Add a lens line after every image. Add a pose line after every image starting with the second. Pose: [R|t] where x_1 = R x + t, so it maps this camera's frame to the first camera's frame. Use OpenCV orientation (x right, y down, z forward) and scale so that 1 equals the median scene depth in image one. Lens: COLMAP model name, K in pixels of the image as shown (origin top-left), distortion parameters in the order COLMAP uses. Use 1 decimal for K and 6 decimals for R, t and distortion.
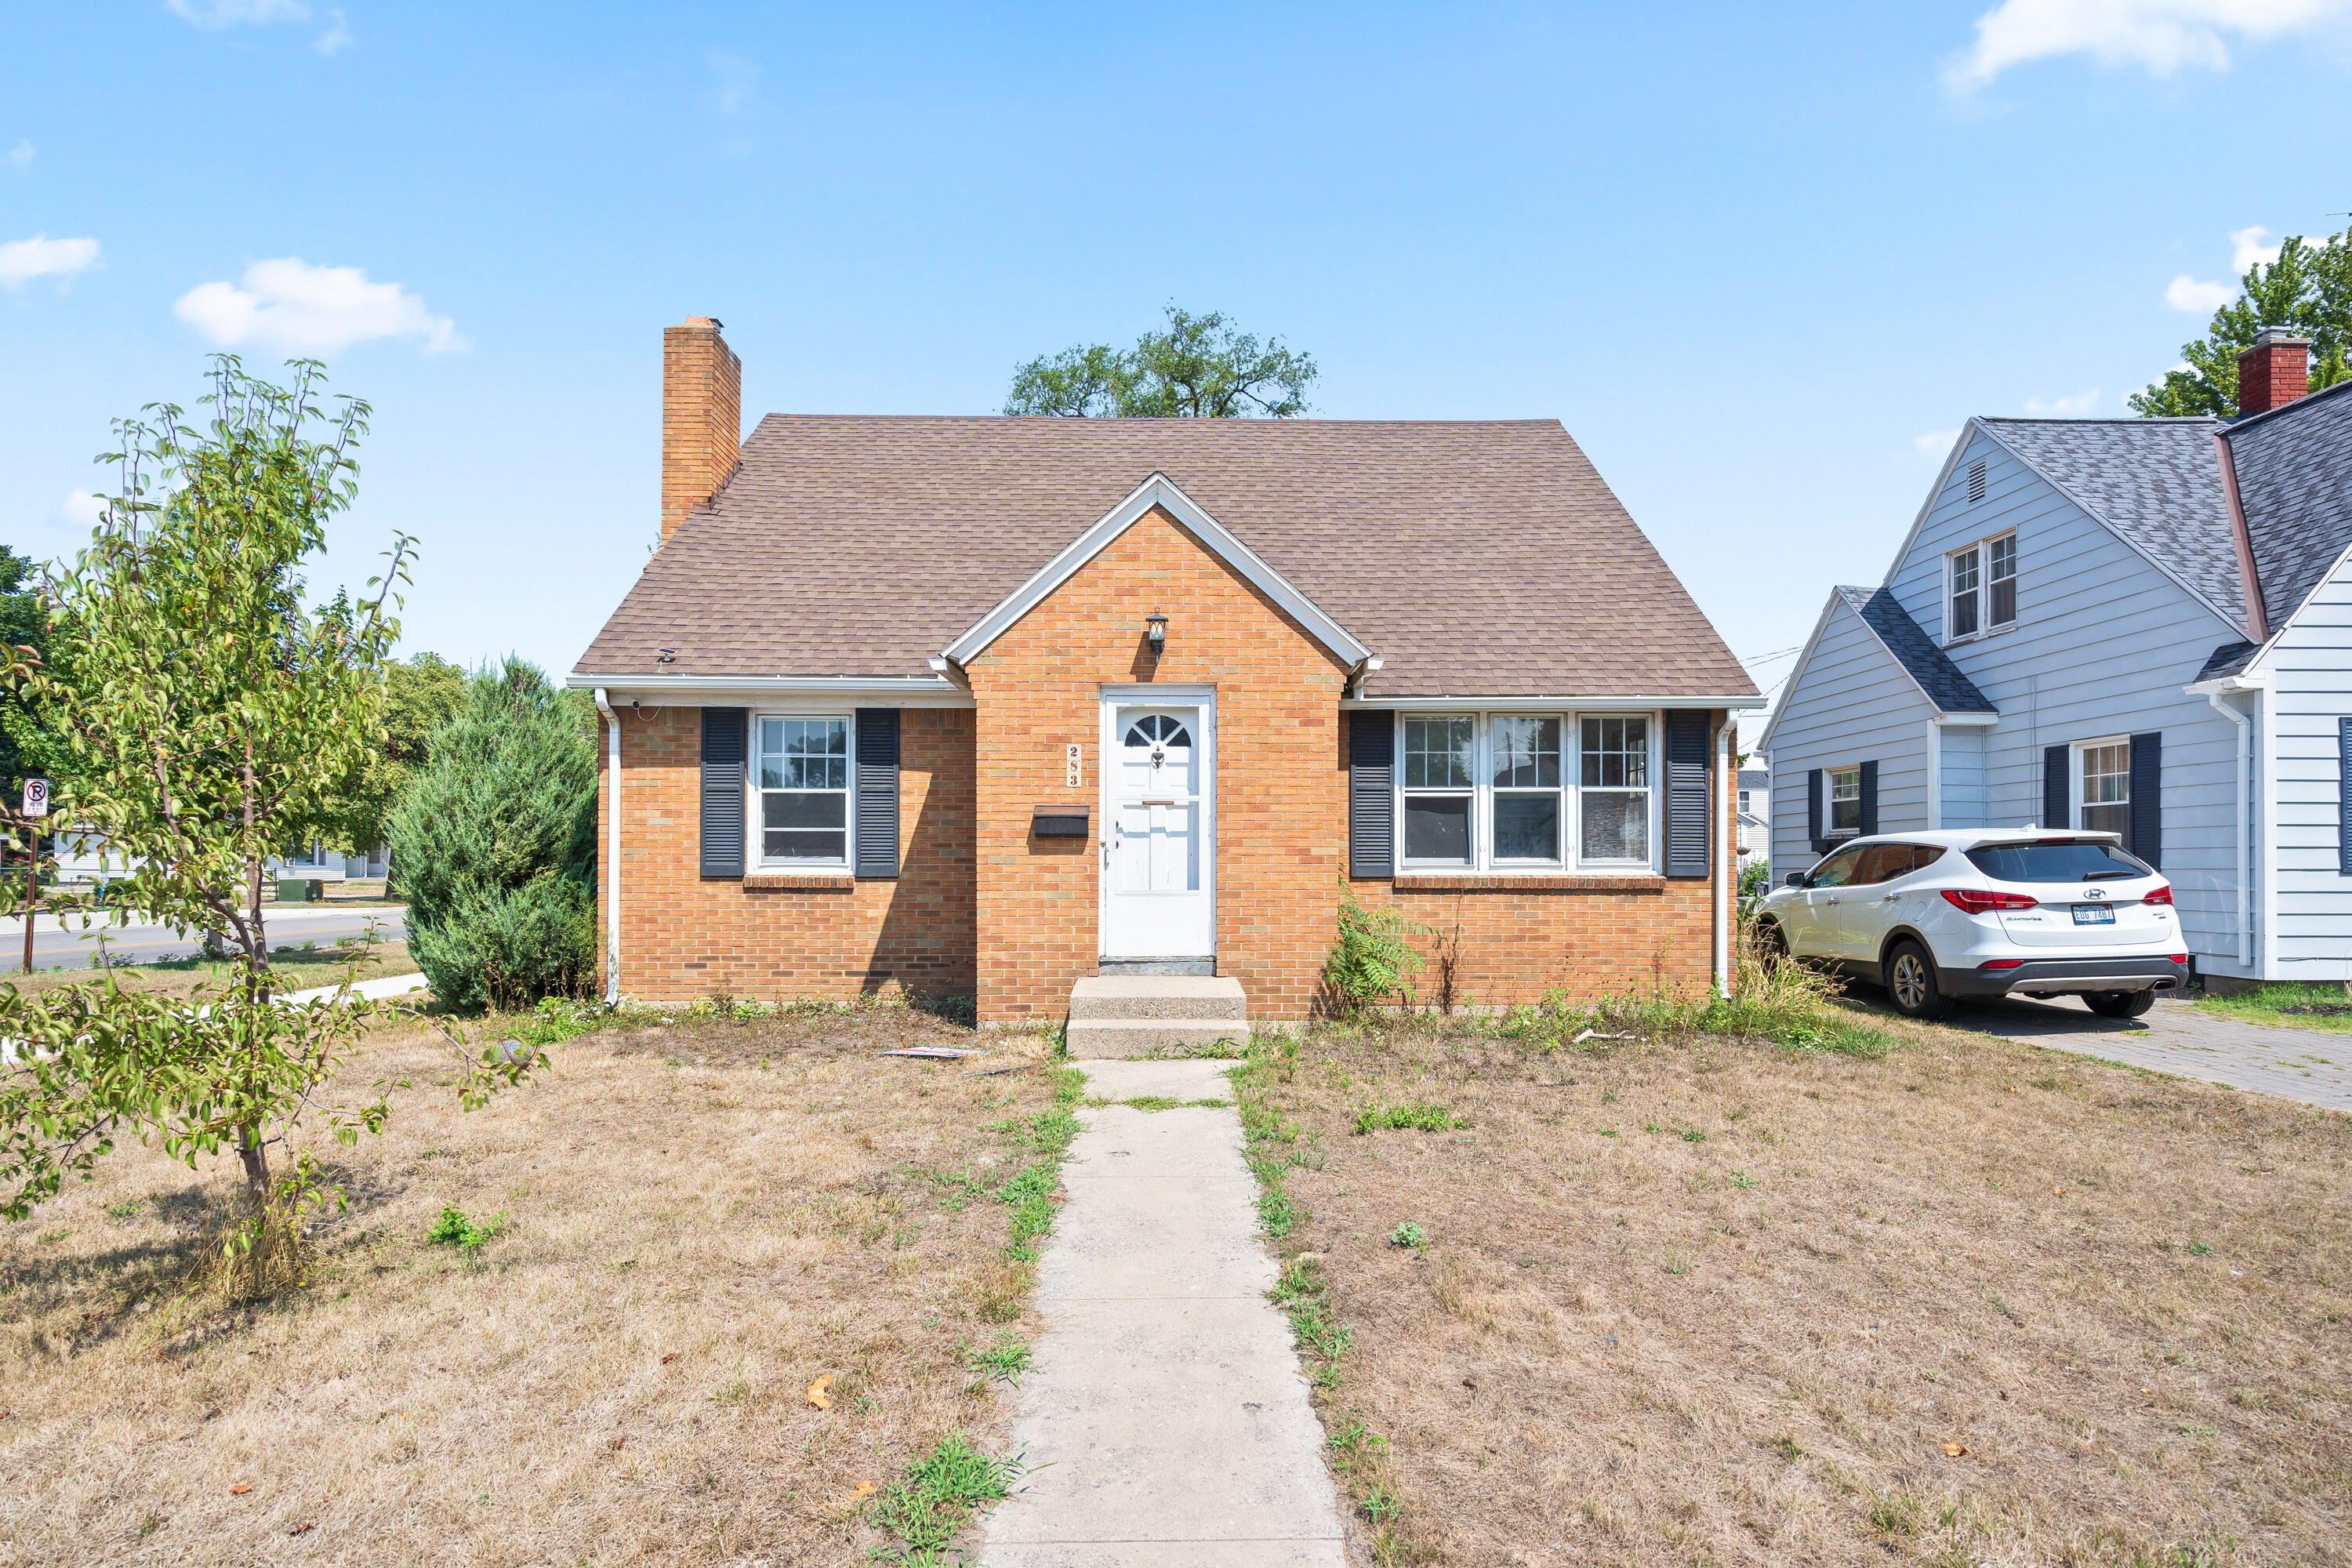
lens RADIAL K [[1130.9, 0, 1178.8], [0, 1130.9, 856.2], [0, 0, 1]] dist [0.003908, 0.000951]
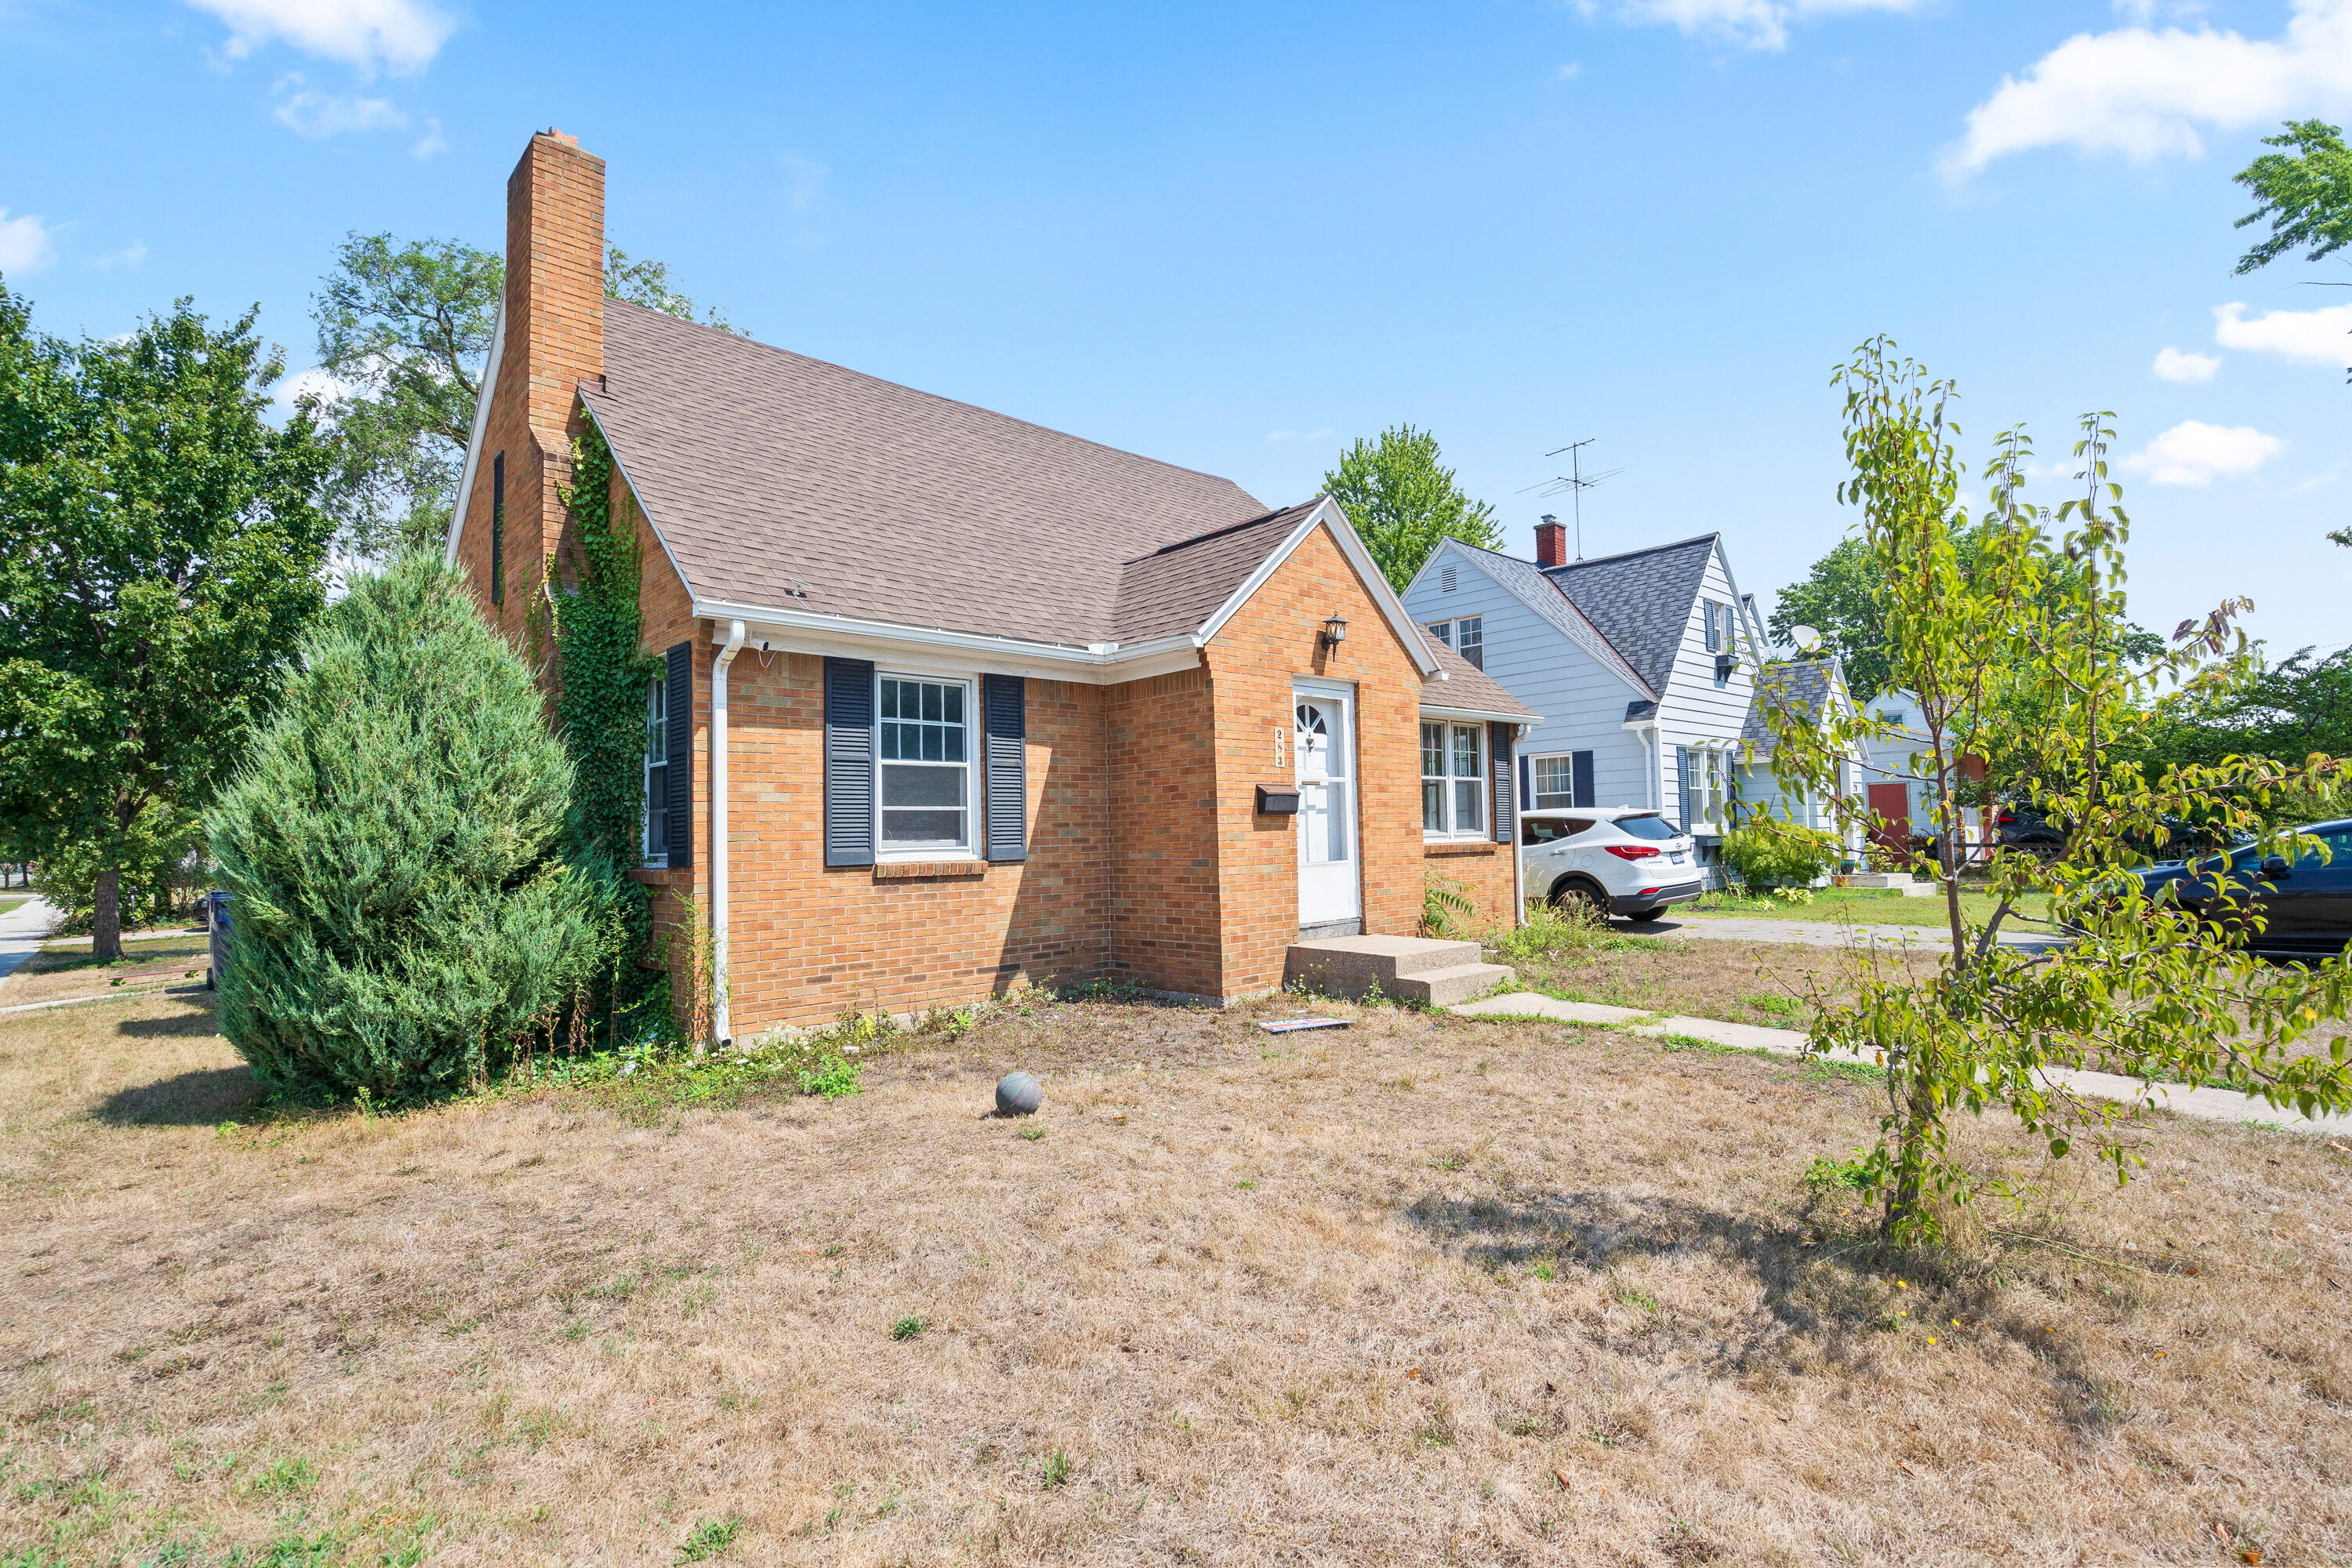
lens RADIAL K [[1072.5, 0, 1182.8], [0, 1072.5, 794.9], [0, 0, 1]] dist [-0.000791, 0.000166]
pose [[0.750936, 0.008249, 0.660323, -0.729455], [0.022169, 0.999043, -0.037692, 0.001336], [-0.660002, 0.042944, 0.750035, 0.261921]]
